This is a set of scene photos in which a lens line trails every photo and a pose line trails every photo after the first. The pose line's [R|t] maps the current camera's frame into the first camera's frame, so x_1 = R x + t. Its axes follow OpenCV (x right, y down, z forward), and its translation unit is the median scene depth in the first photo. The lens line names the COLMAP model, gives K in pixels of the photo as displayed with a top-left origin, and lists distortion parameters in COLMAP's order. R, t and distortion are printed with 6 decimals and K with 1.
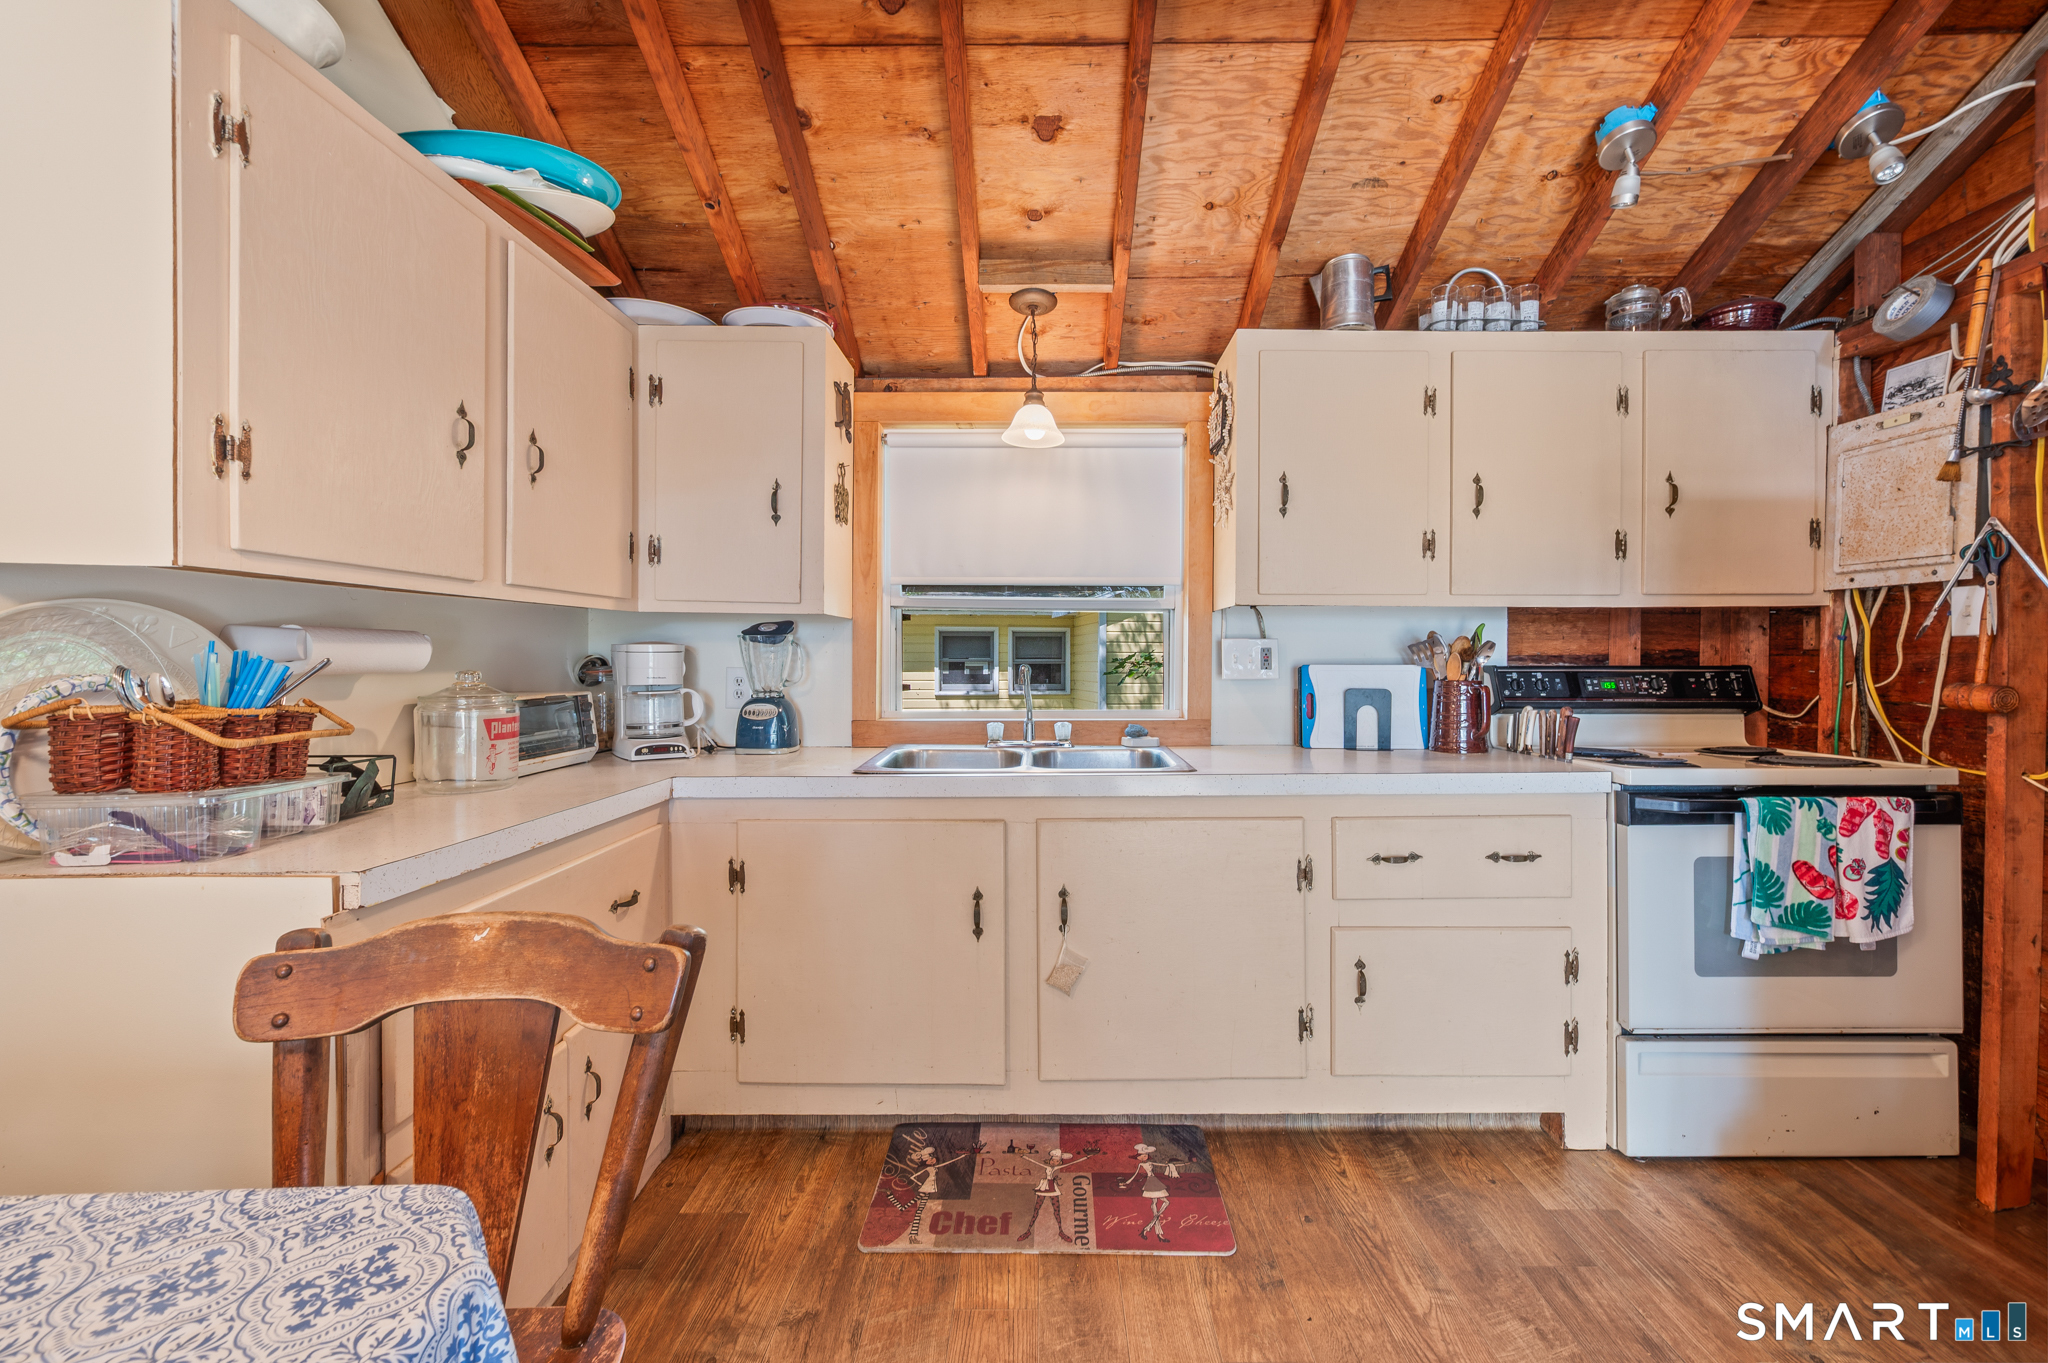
lens RADIAL K [[842.6, 0, 1032.9], [0, 842.6, 667.4], [0, 0, 1]] dist [-0.012473, -0.000082]
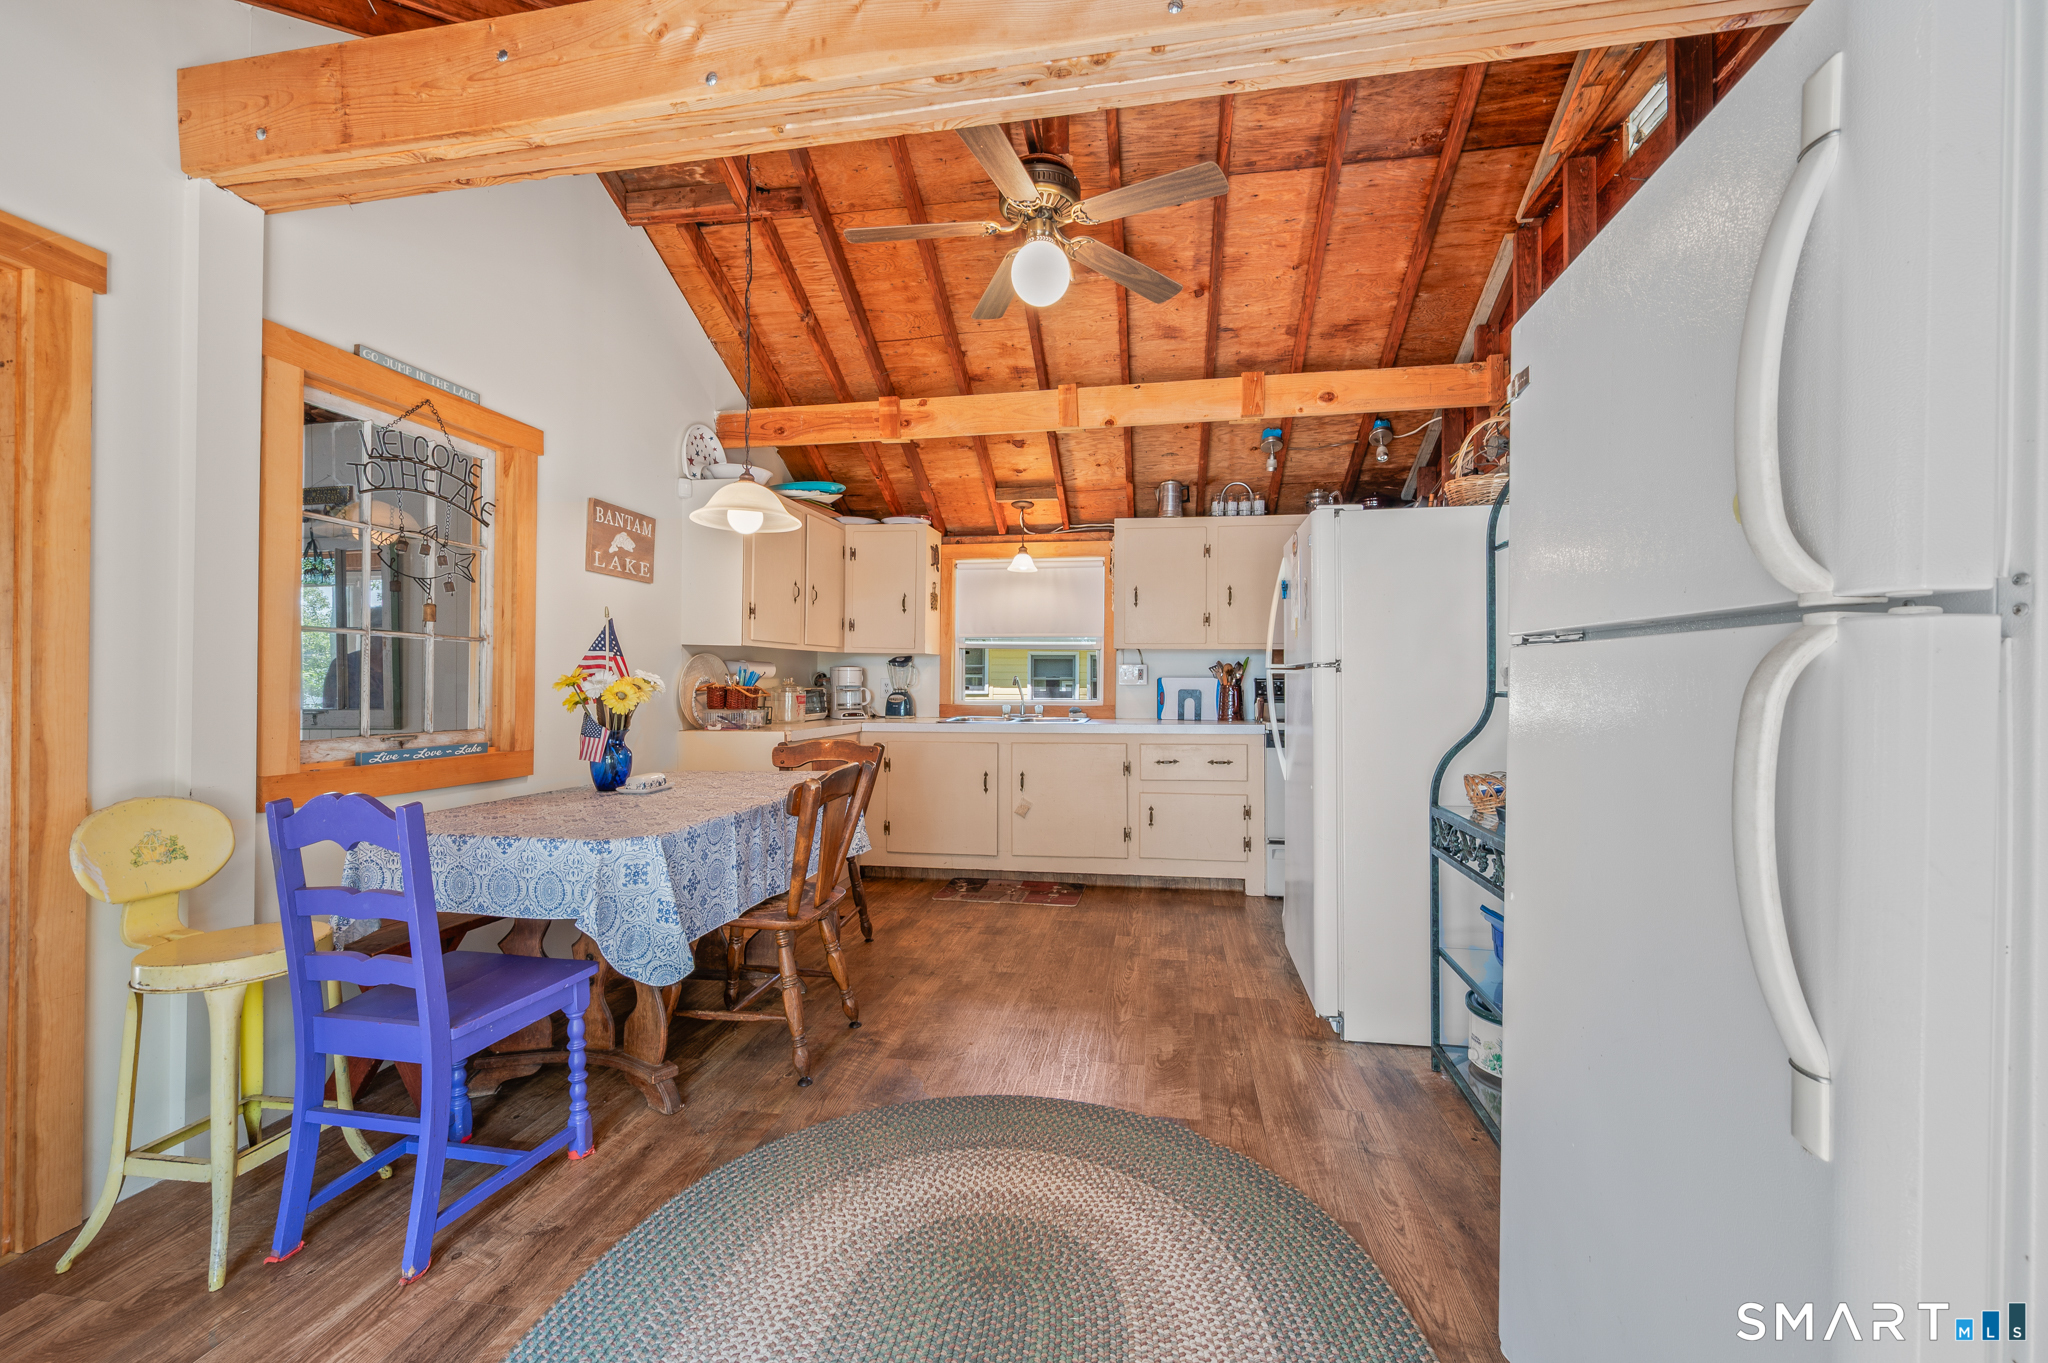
lens RADIAL K [[842.6, 0, 1024.3], [0, 842.6, 683.4], [0, 0, 1]] dist [-0.012473, -0.000082]
pose [[0.988039, 0.004959, -0.154123, 0.340384], [-0.005870, 0.999968, -0.005456, 0.025070], [0.154091, 0.006295, 0.988037, -1.111059]]
